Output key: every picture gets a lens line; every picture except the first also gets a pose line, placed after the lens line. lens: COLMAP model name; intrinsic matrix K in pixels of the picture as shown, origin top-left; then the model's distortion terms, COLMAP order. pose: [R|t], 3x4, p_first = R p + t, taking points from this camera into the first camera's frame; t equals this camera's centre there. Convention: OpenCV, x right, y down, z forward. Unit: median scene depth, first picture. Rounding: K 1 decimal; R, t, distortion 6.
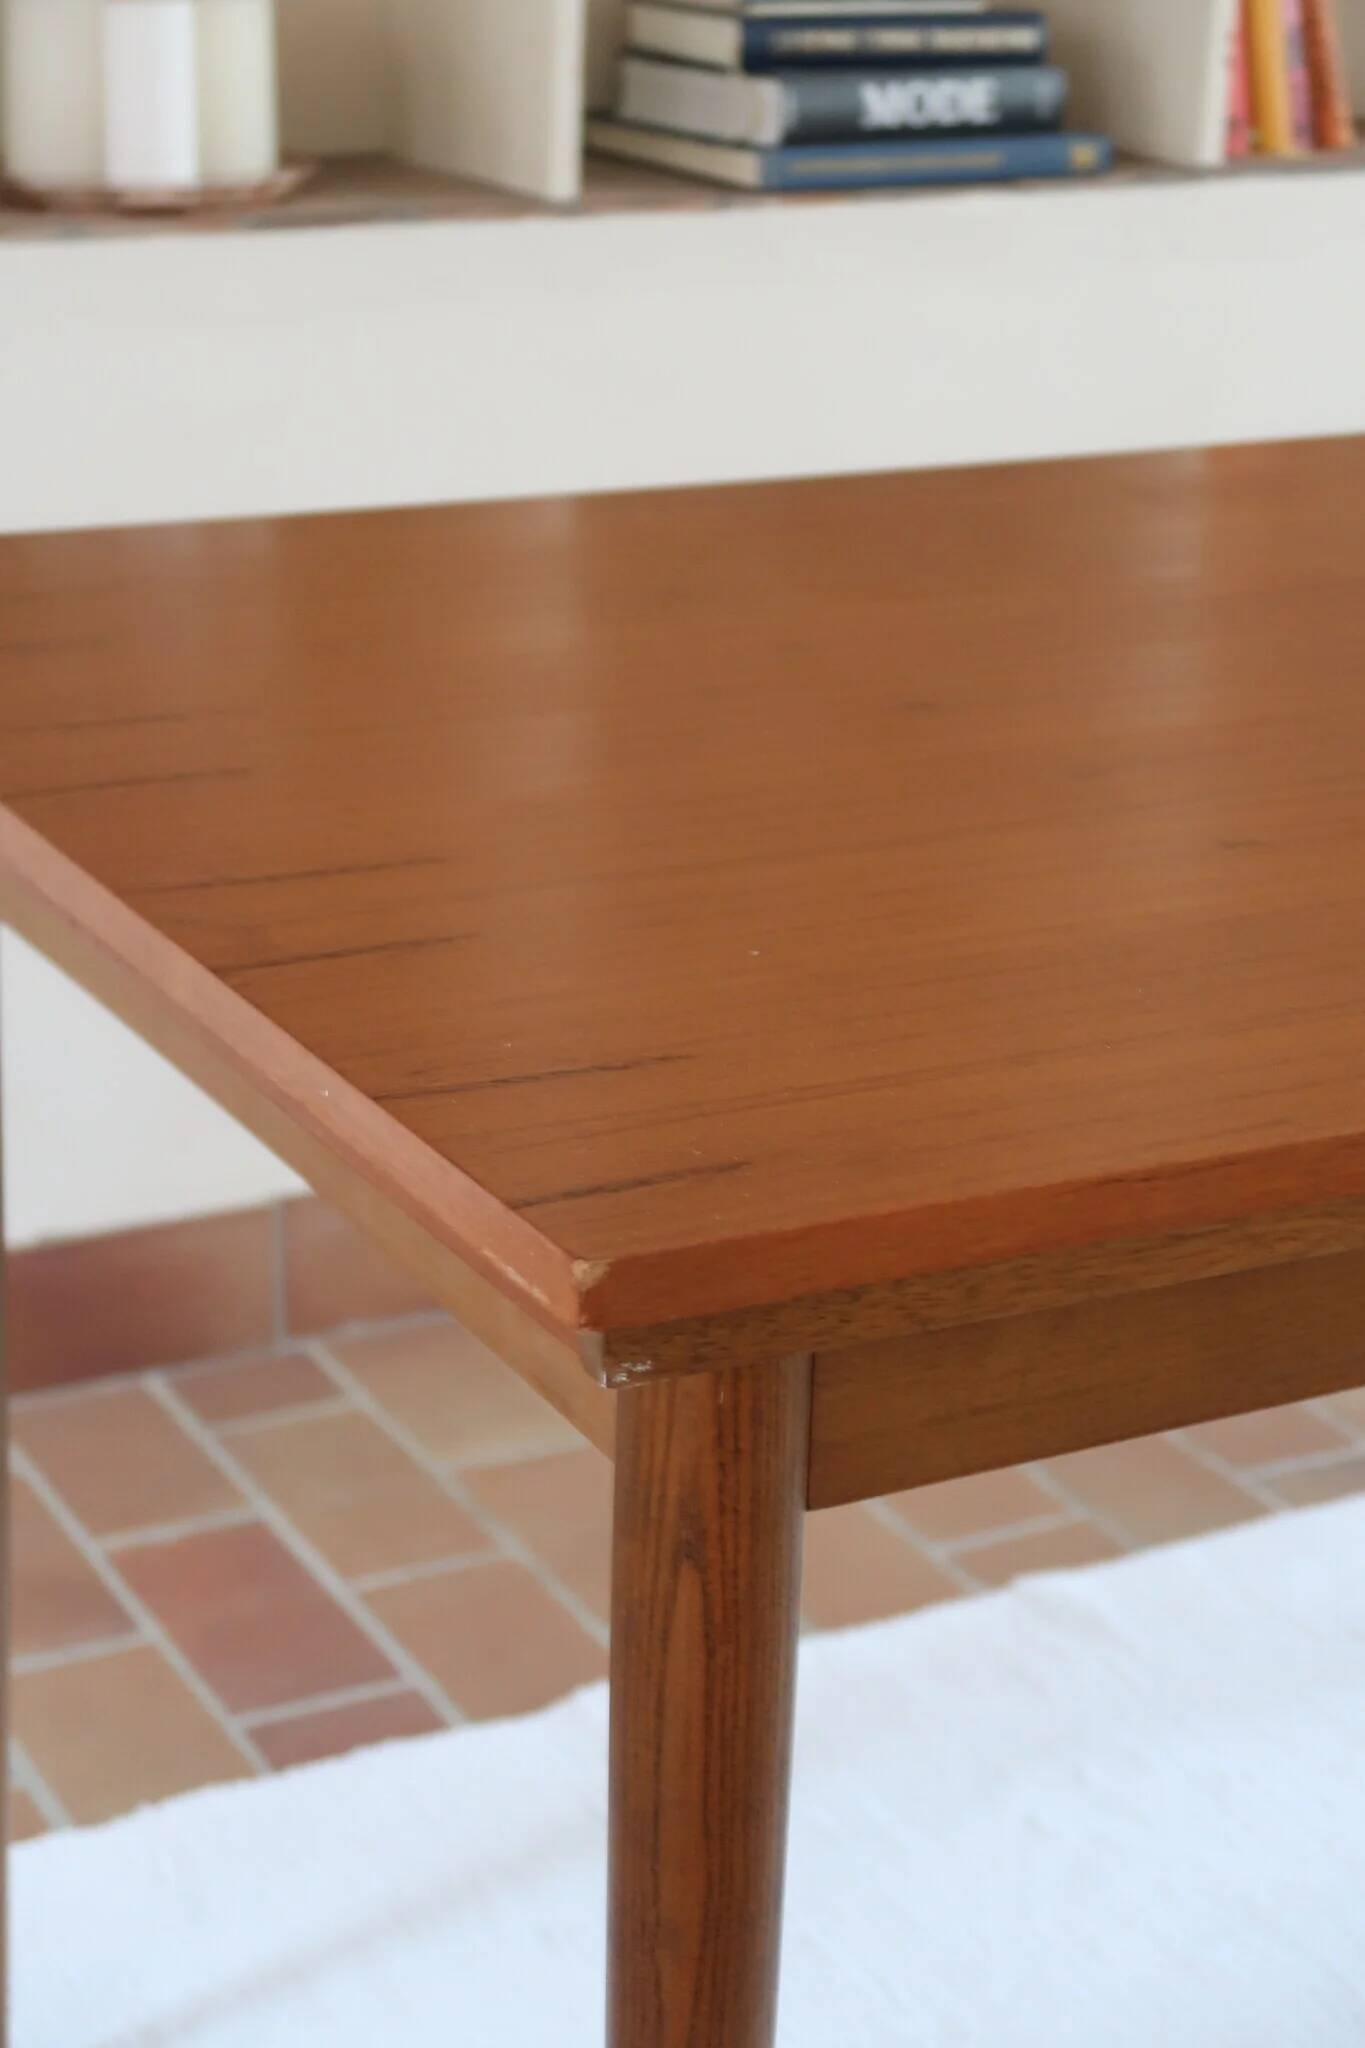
lens RADIAL K [[3624.7, 0, 617.0], [0, 3624.7, 1022.2], [0, 0, 1]] dist [0.018596, -0.090338]
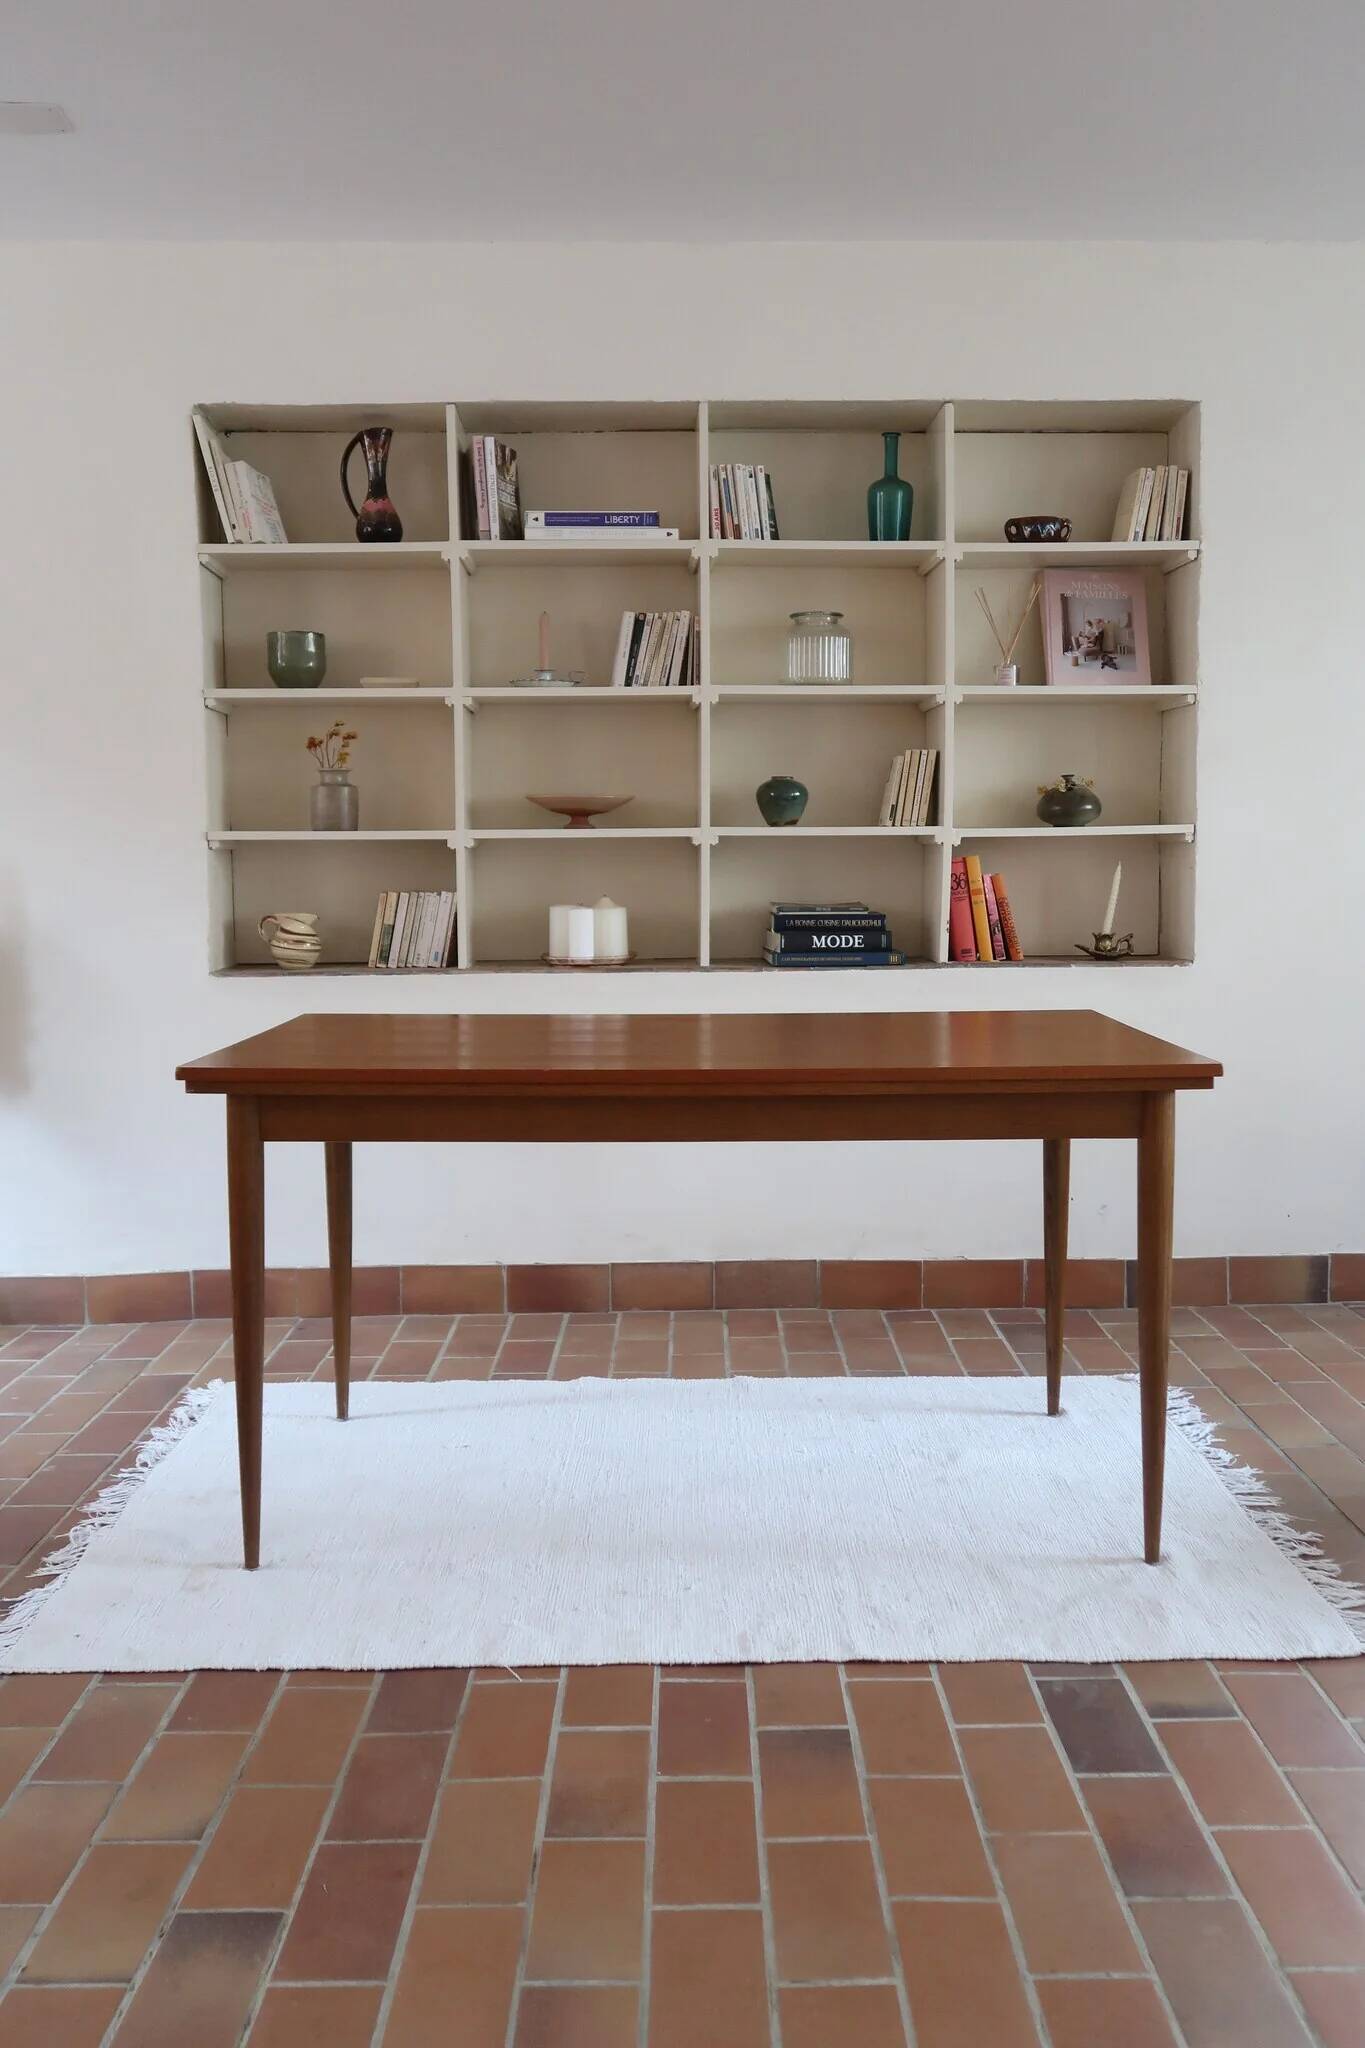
lens RADIAL K [[1779.6, 0, 681.9], [0, 1779.6, 1025.4], [0, 0, 1]] dist [0.005321, -0.004508]
pose [[0.881238, 0.019021, -0.472290, 0.805858], [-0.135509, 0.967415, -0.213882, 0.197622], [0.452832, 0.252480, 0.855101, -0.444810]]
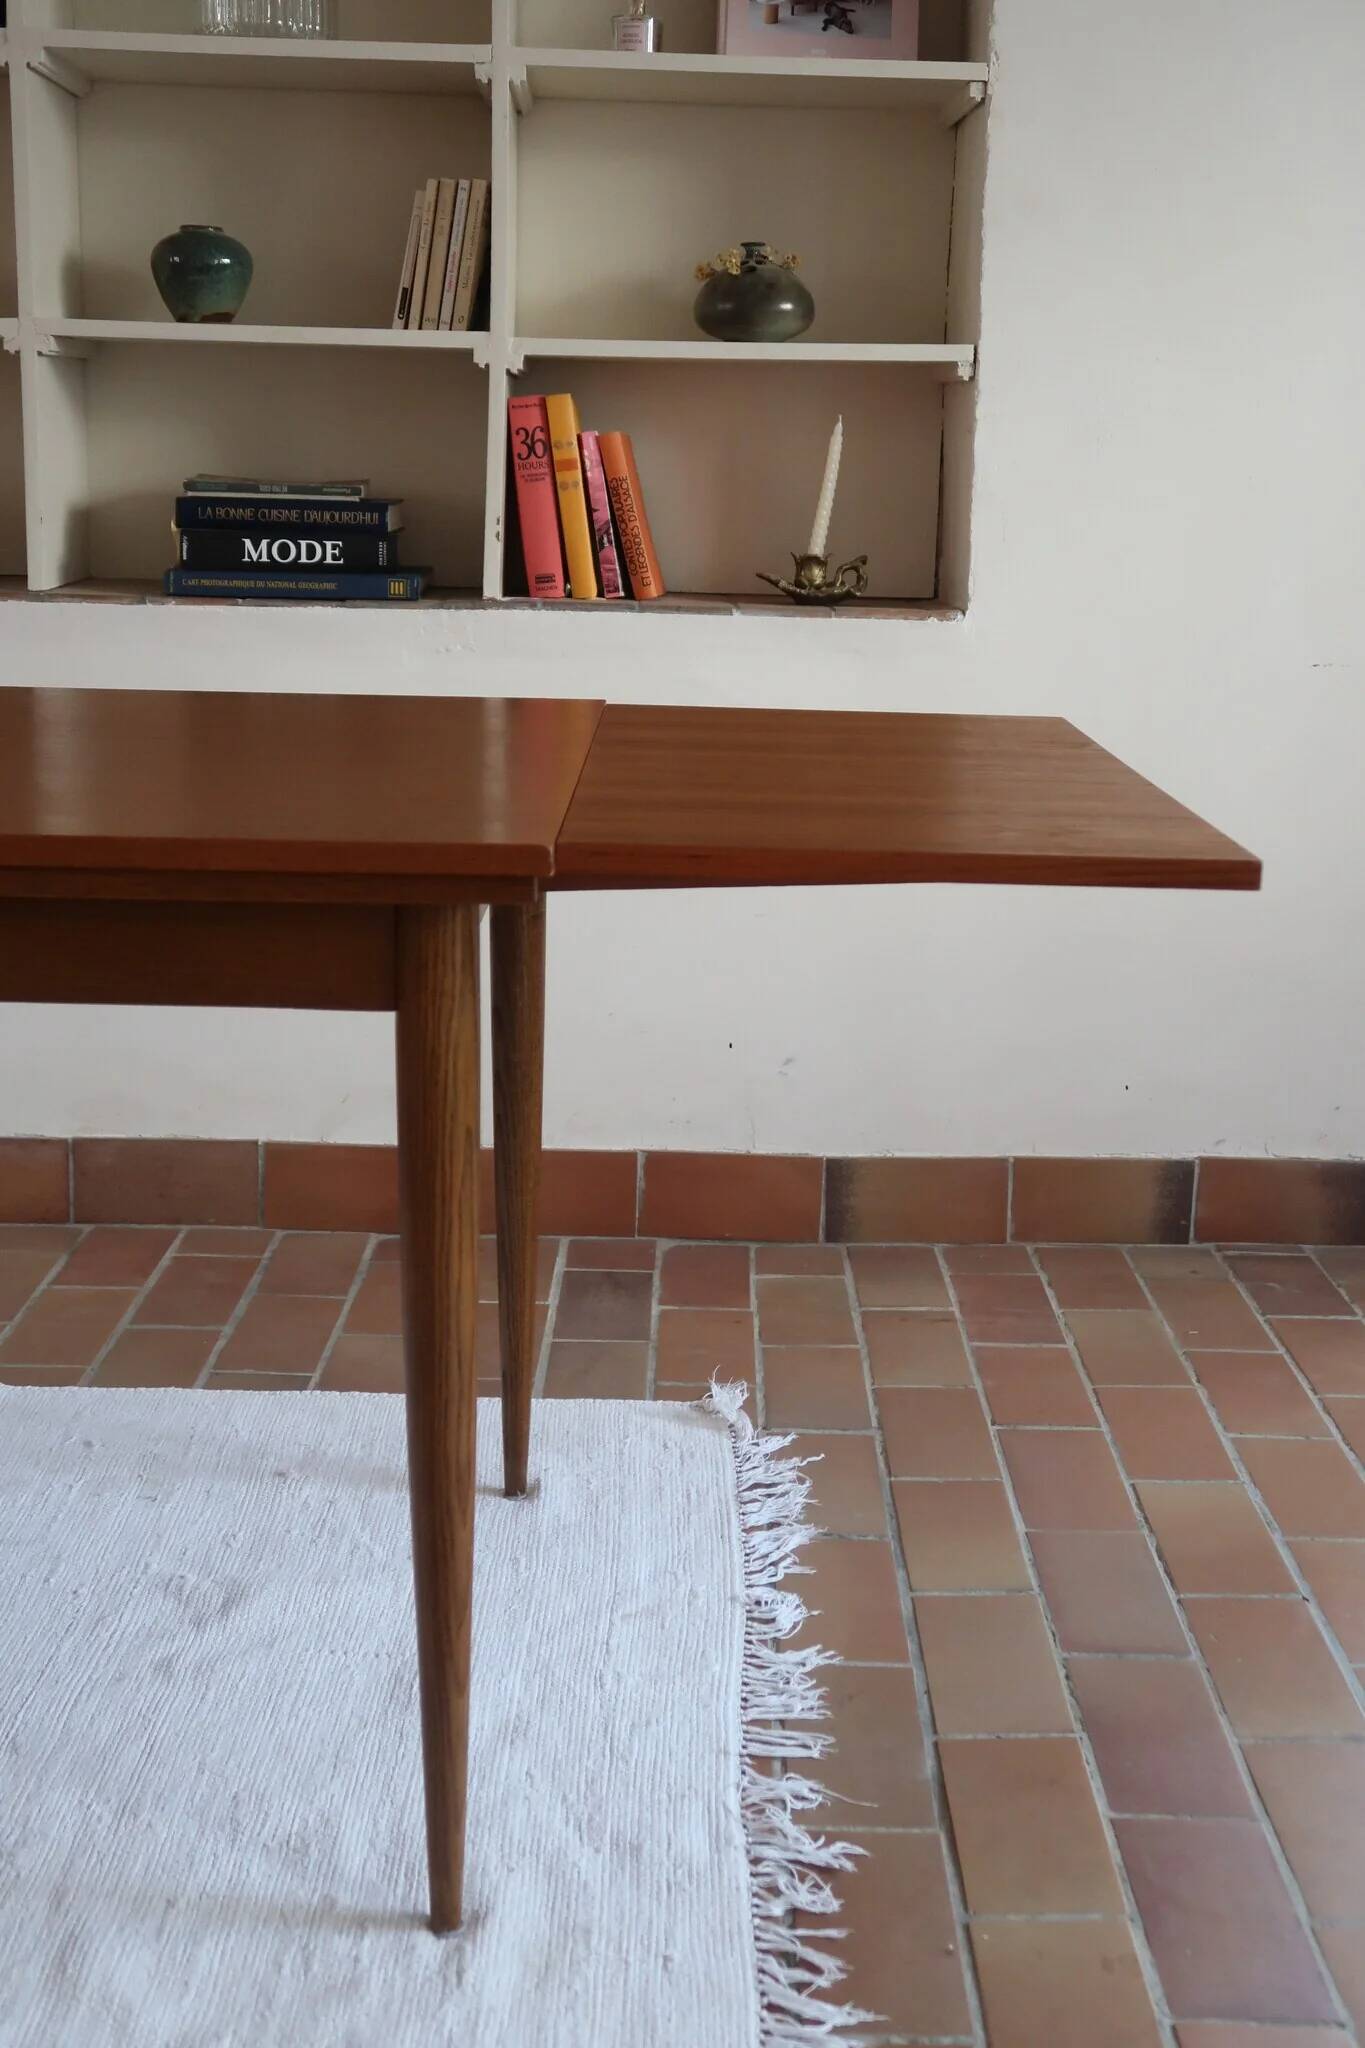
lens RADIAL K [[2386.8, 0, 693.9], [0, 2386.8, 1028.6], [0, 0, 1]] dist [0.011994, -0.008103]
pose [[0.880552, 0.111984, -0.460530, 0.897213], [-0.166688, 0.982780, -0.079738, 0.026793], [0.443671, 0.146978, 0.884055, 0.145093]]
